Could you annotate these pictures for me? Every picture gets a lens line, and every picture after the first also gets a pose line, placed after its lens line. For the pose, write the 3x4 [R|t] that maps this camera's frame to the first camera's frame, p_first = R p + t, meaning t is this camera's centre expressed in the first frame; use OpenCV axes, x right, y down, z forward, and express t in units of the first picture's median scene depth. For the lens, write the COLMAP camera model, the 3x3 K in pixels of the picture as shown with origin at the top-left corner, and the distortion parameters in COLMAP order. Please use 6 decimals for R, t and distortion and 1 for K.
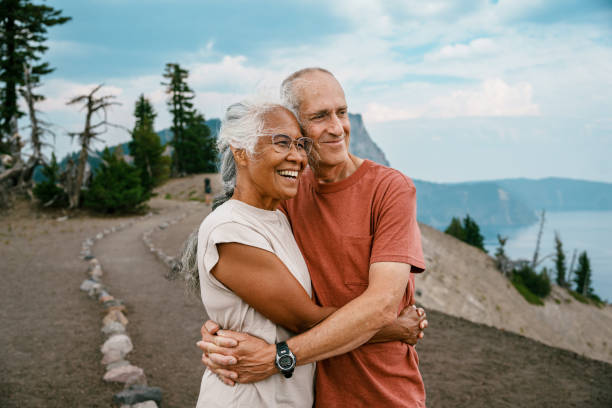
lens RADIAL K [[619.1, 0, 311.2], [0, 619.1, 202.6], [0, 0, 1]] dist [-0.097070, 0.017122]
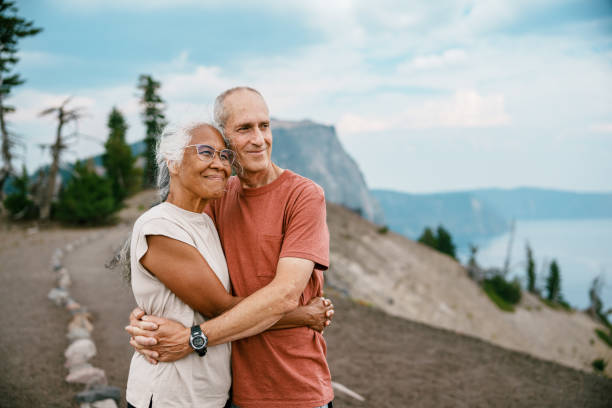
lens RADIAL K [[661.1, 0, 360.4], [0, 661.1, 218.1], [0, 0, 1]] dist [-0.113507, 0.028188]
pose [[0.998271, -0.006961, 0.058368, 0.075649], [0.006949, 0.999976, 0.000394, 0.010762], [-0.058369, 0.000013, 0.998295, -0.097448]]
